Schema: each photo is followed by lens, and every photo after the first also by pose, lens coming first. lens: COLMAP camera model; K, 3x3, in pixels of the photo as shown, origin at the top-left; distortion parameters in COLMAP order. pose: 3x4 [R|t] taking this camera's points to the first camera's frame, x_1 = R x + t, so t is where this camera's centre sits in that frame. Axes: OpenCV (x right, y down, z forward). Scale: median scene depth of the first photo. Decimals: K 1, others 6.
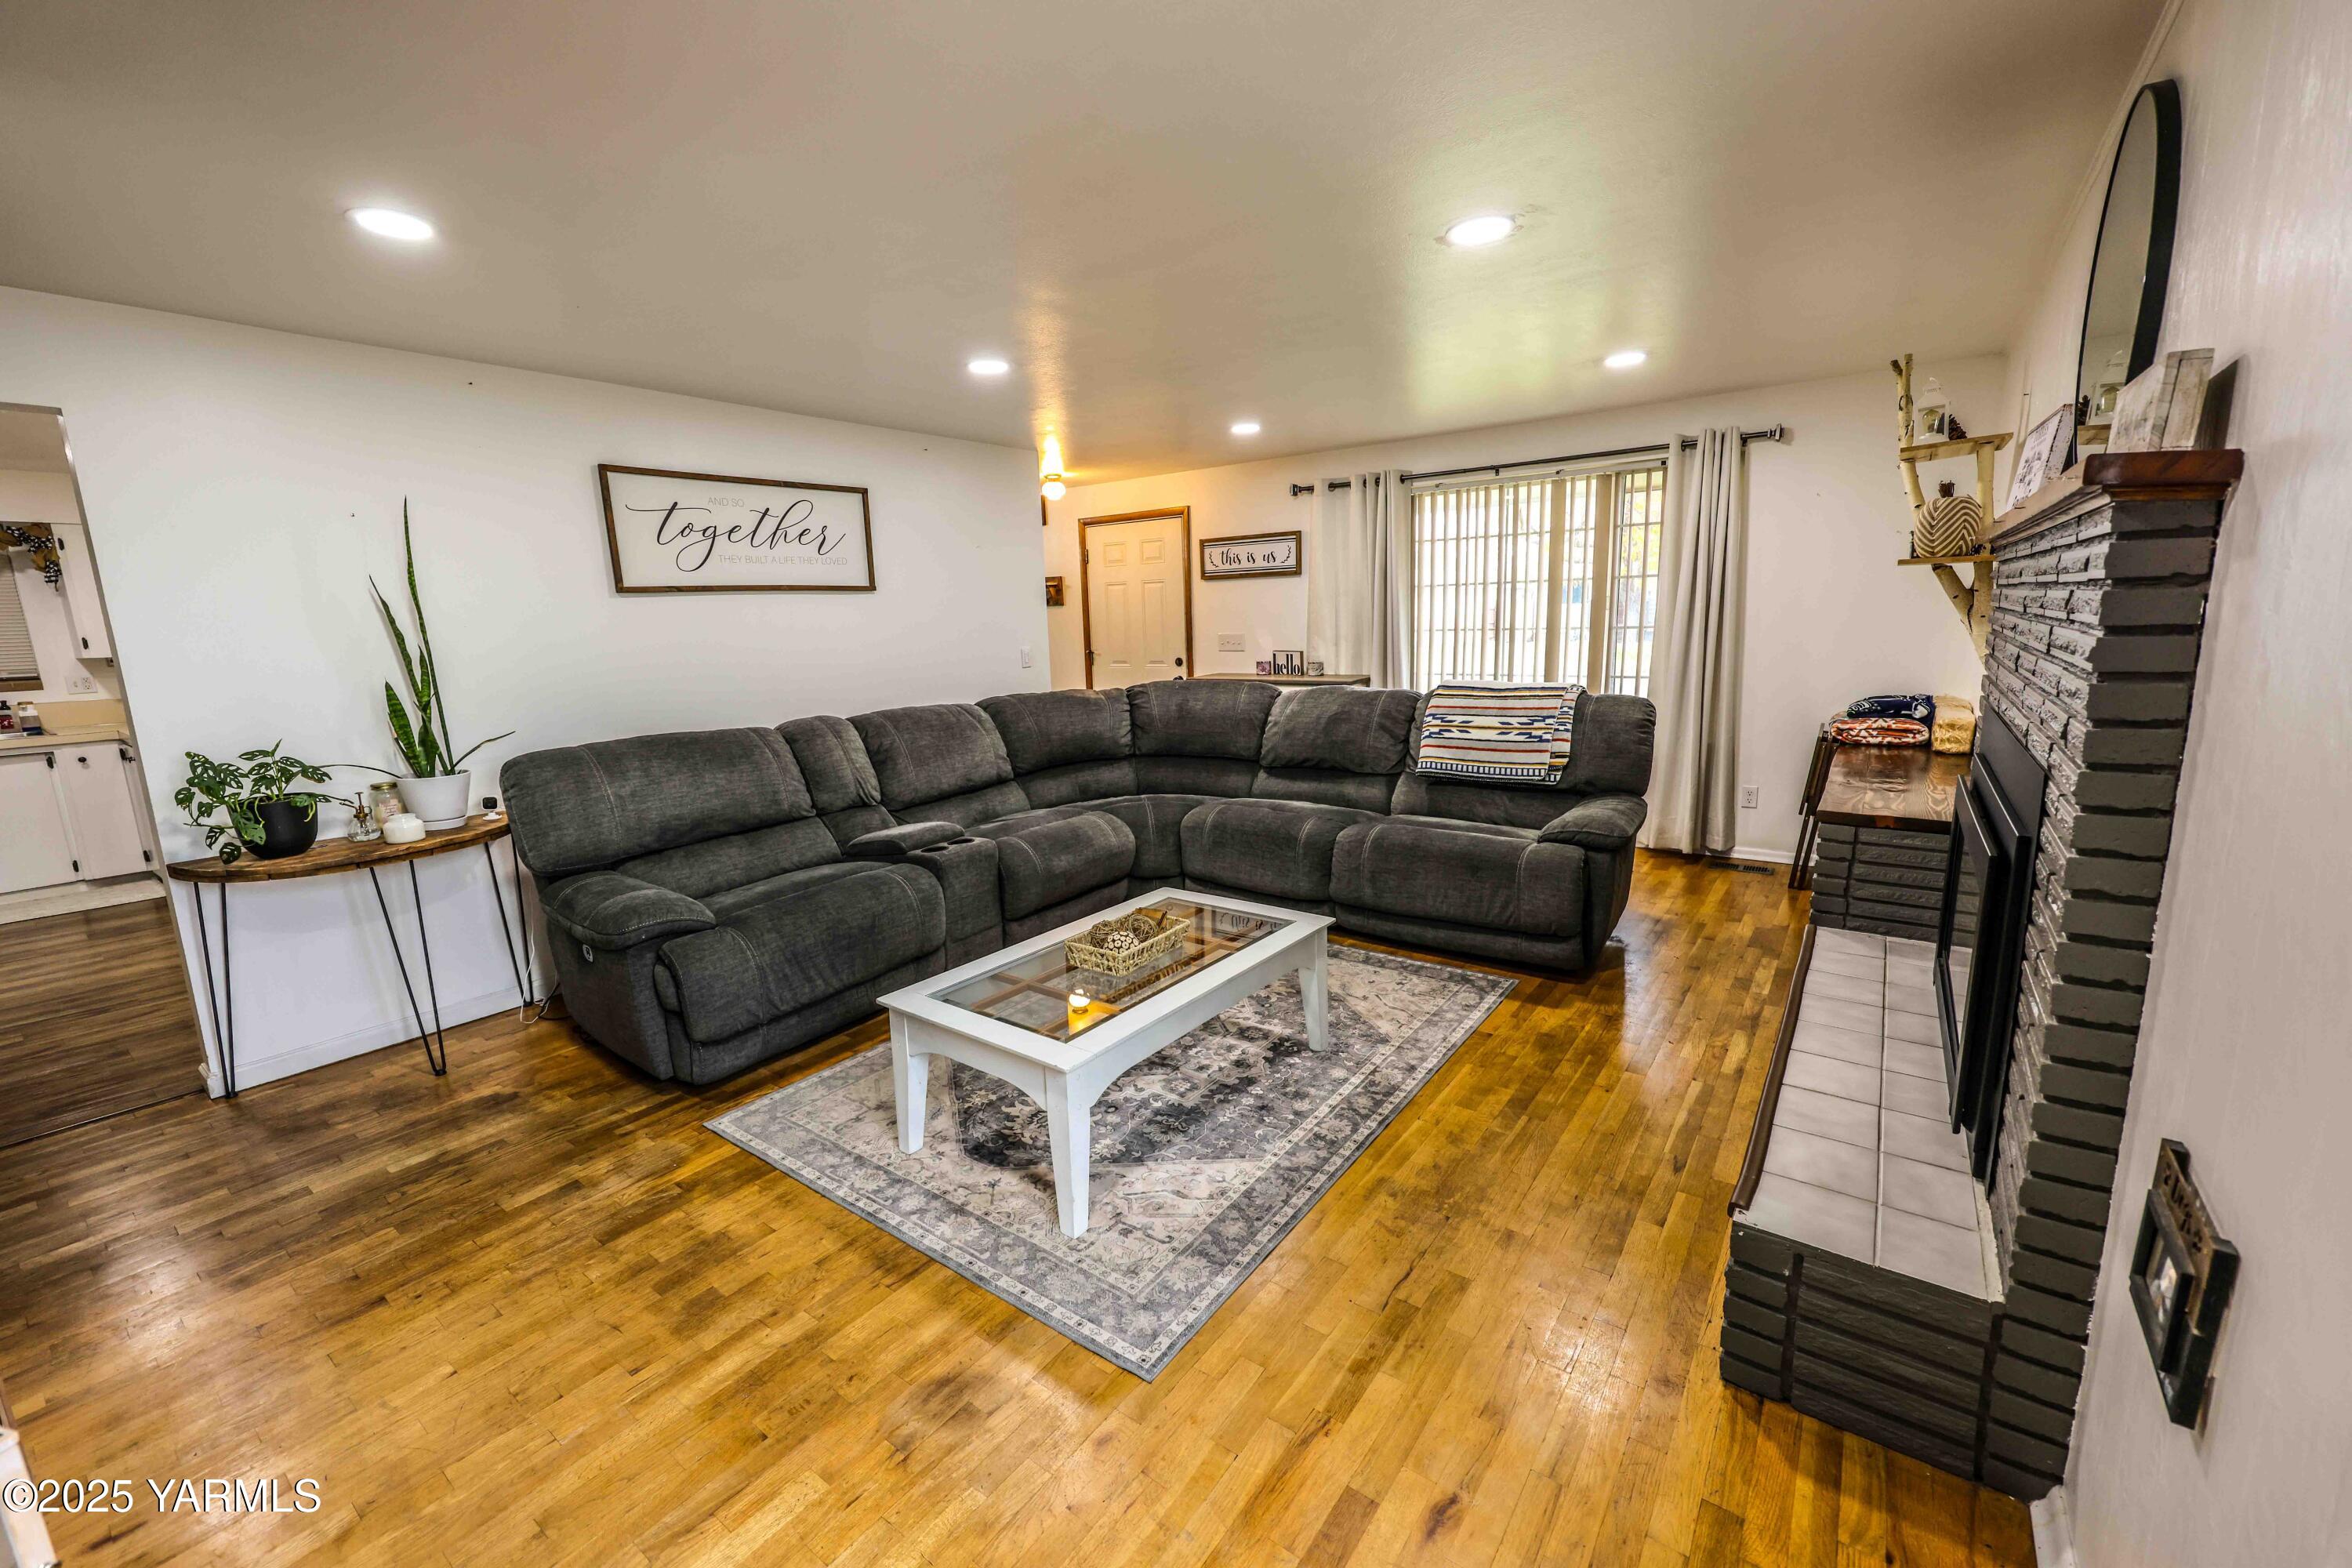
lens RADIAL K [[952.9, 0, 1154.1], [0, 952.9, 793.9], [0, 0, 1]] dist [-0.004830, -0.000027]
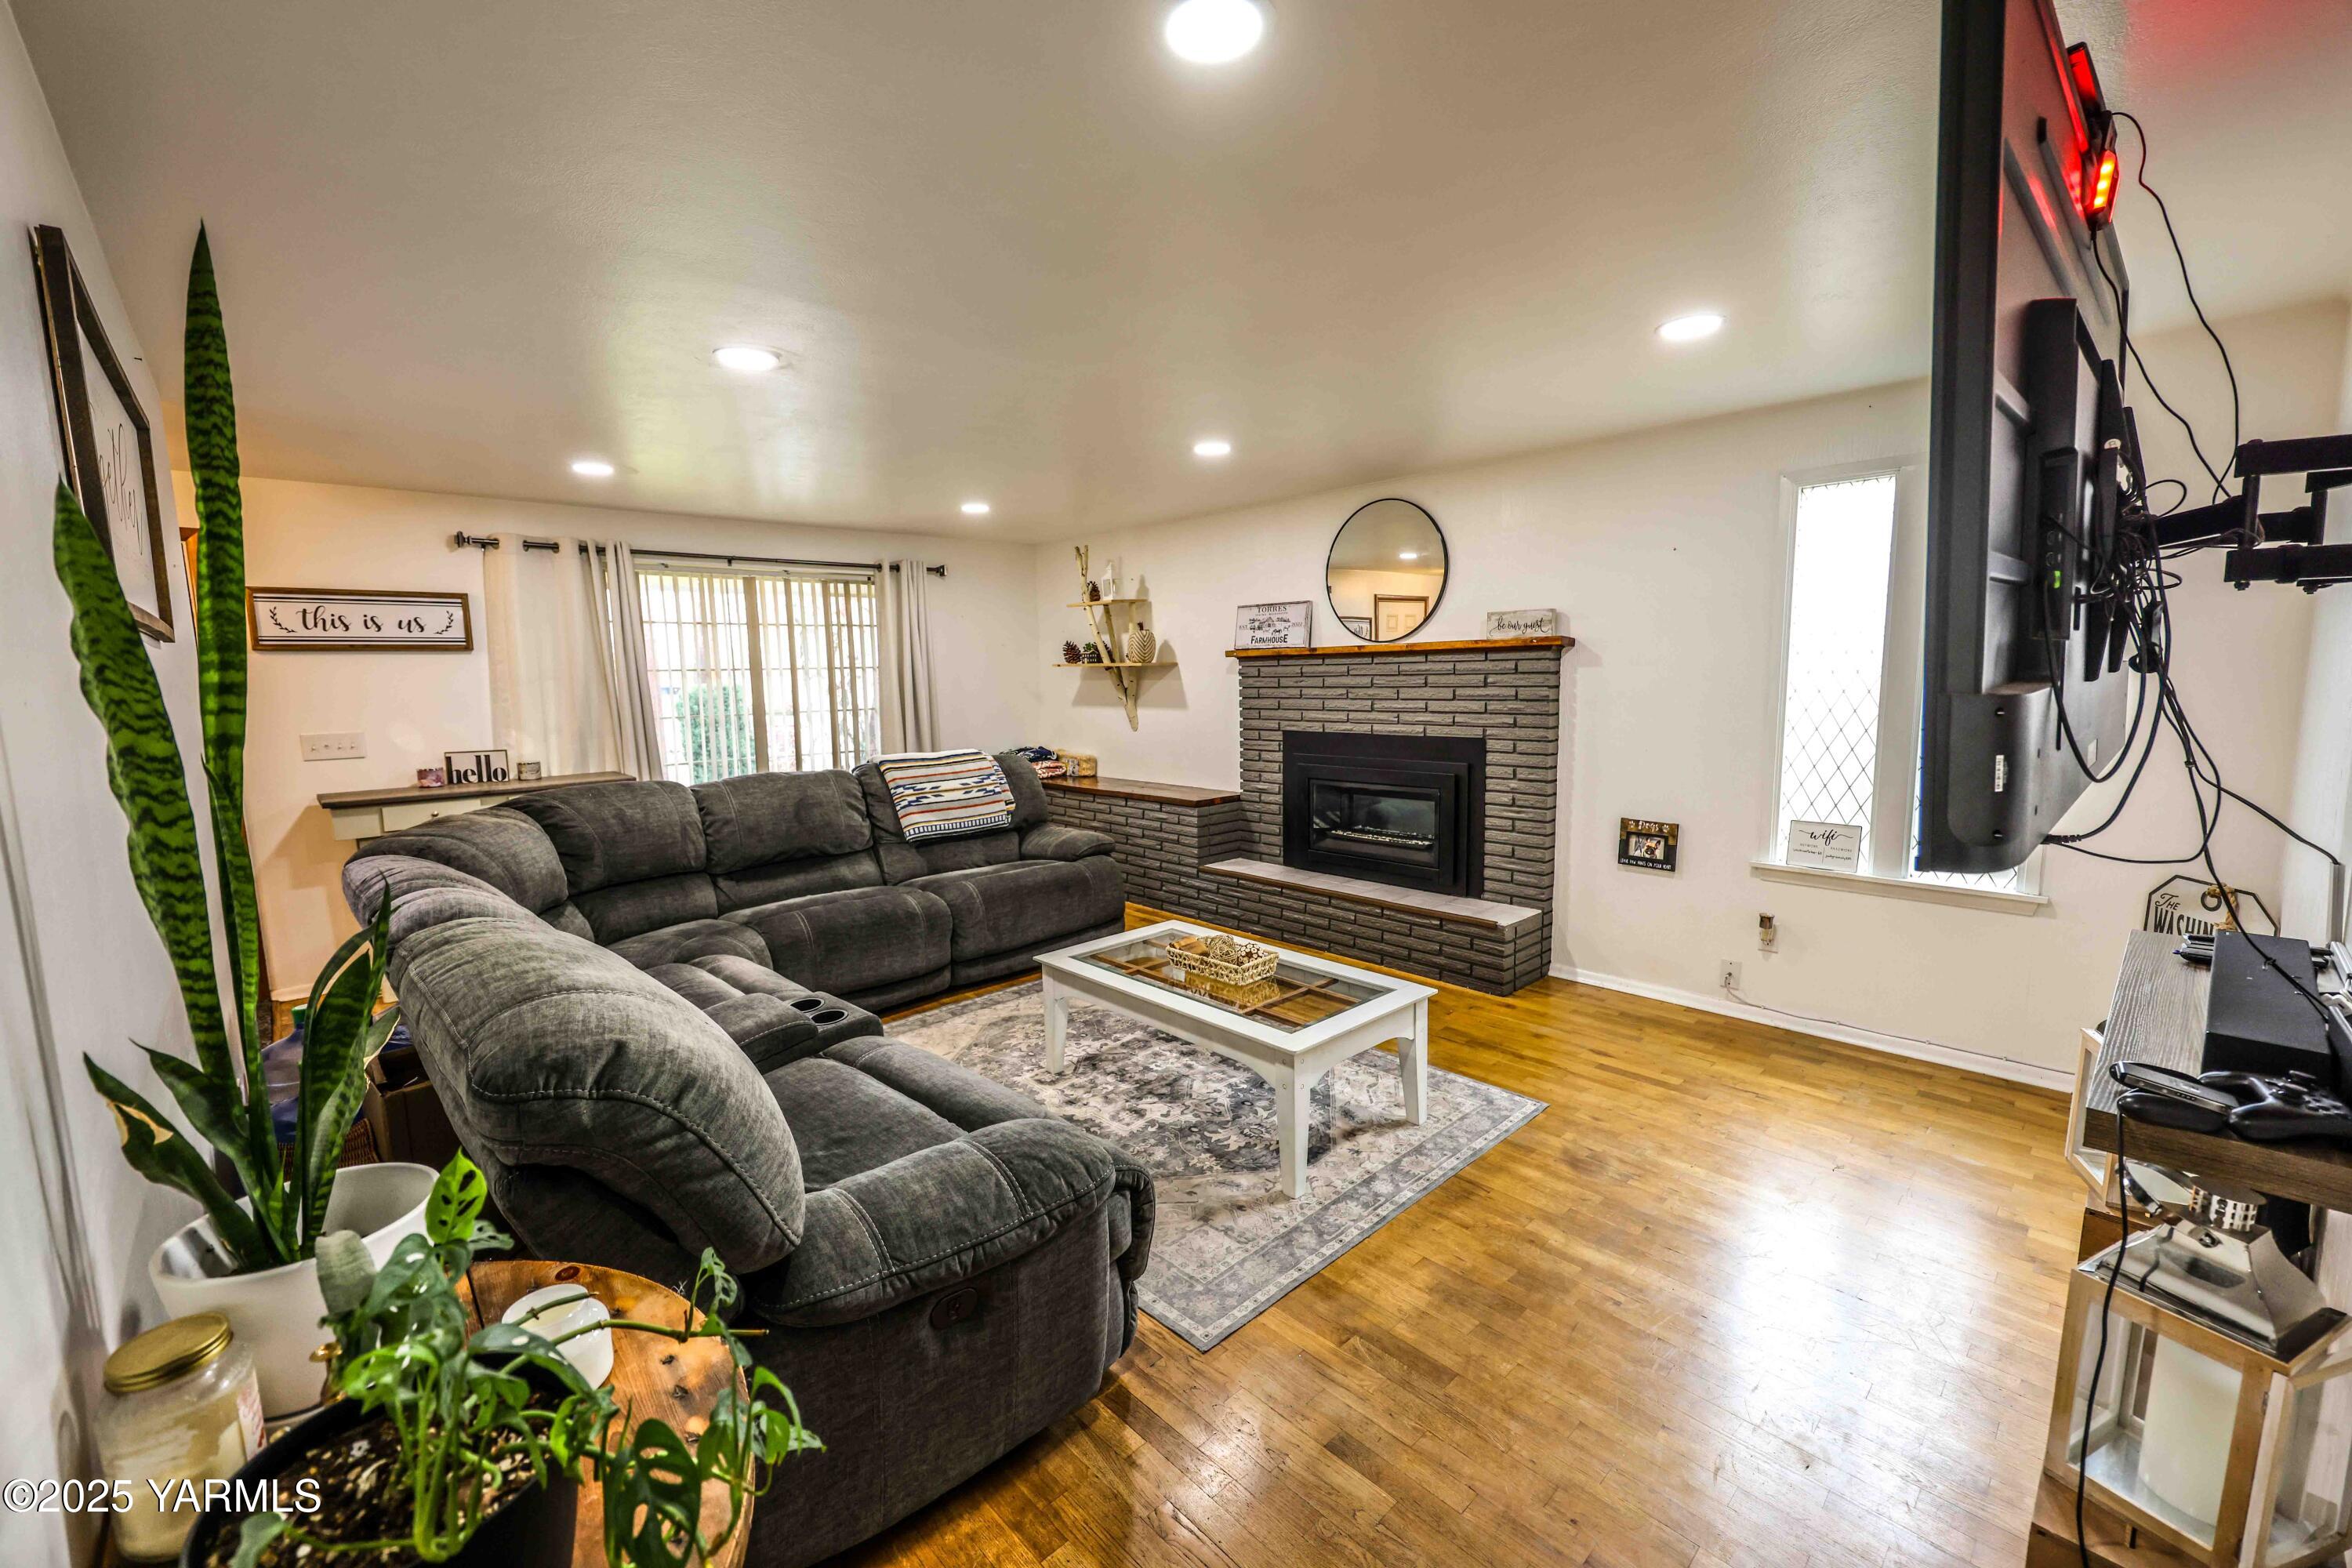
lens RADIAL K [[952.9, 0, 1169.4], [0, 952.9, 786.0], [0, 0, 1]] dist [-0.004830, -0.000027]
pose [[0.161072, -0.087968, 0.983014, -0.756483], [0.198375, 0.978578, 0.055066, -0.085062], [-0.966800, 0.186136, 0.175072, 0.526134]]
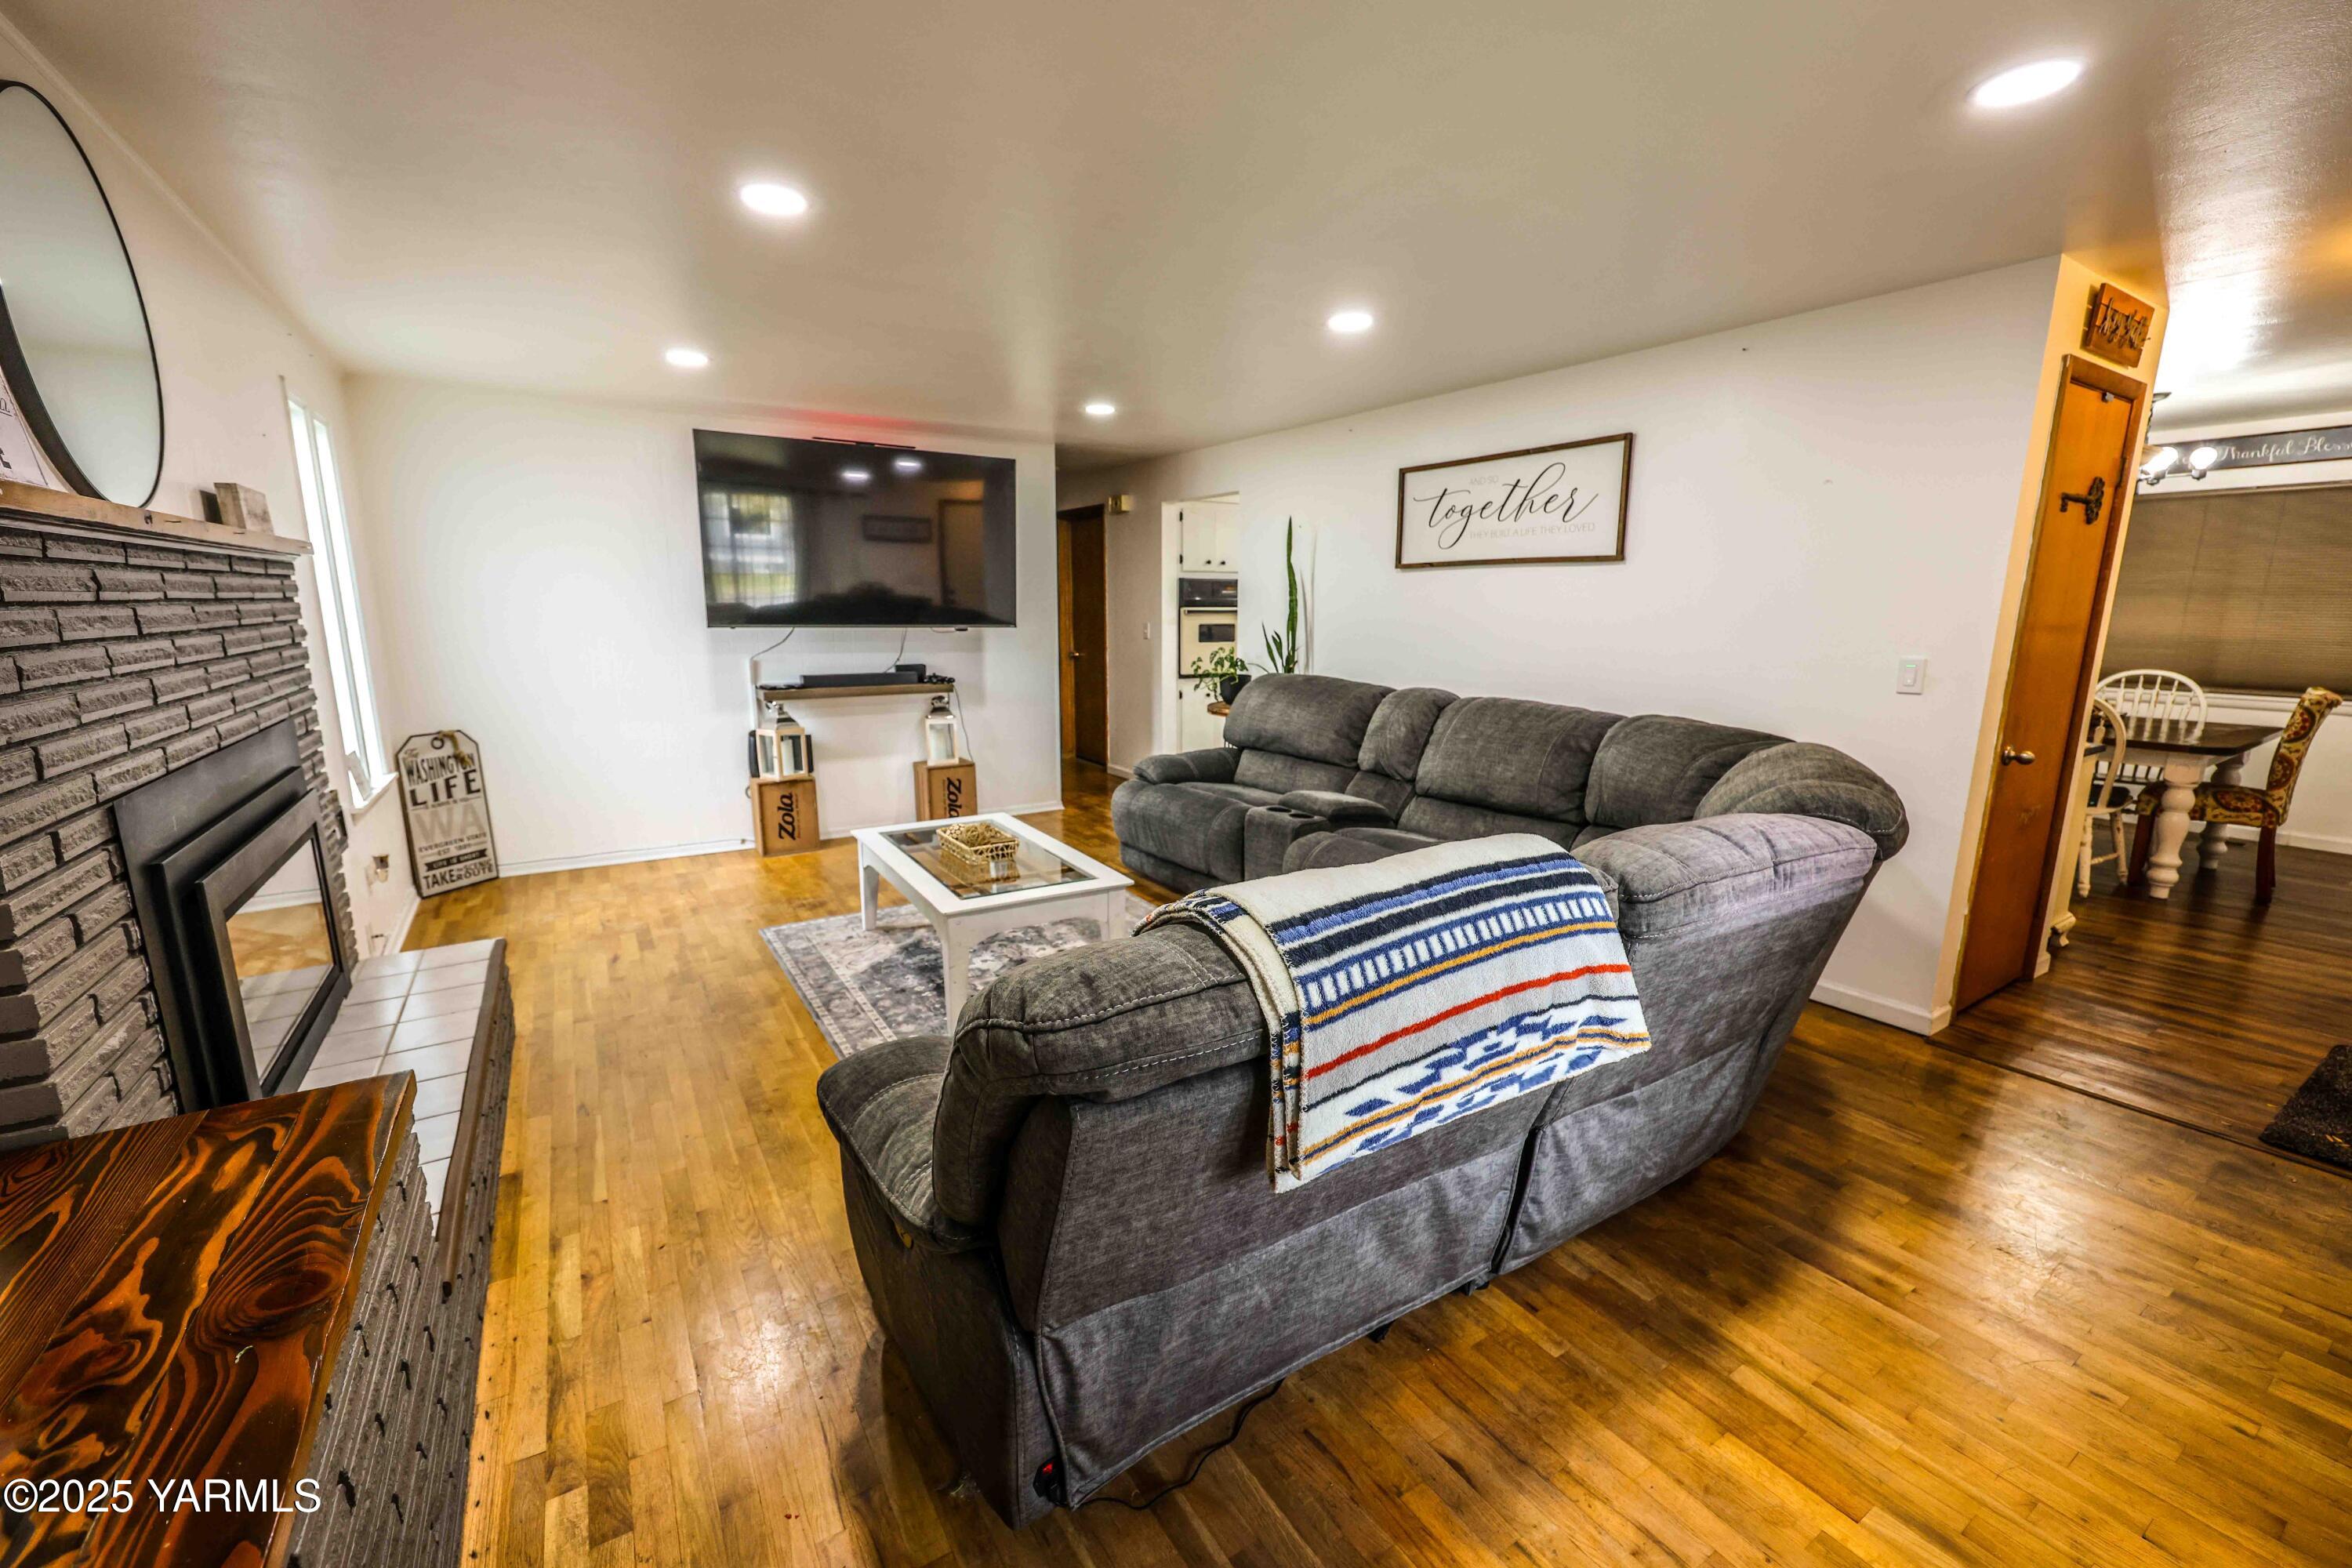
lens RADIAL K [[952.9, 0, 1171.2], [0, 952.9, 789.5], [0, 0, 1]] dist [-0.004830, -0.000027]
pose [[-0.350319, 0.216517, -0.911261, 0.695978], [-0.166649, 0.942982, 0.288119, -0.222587], [0.921686, 0.252795, -0.294262, 1.046003]]
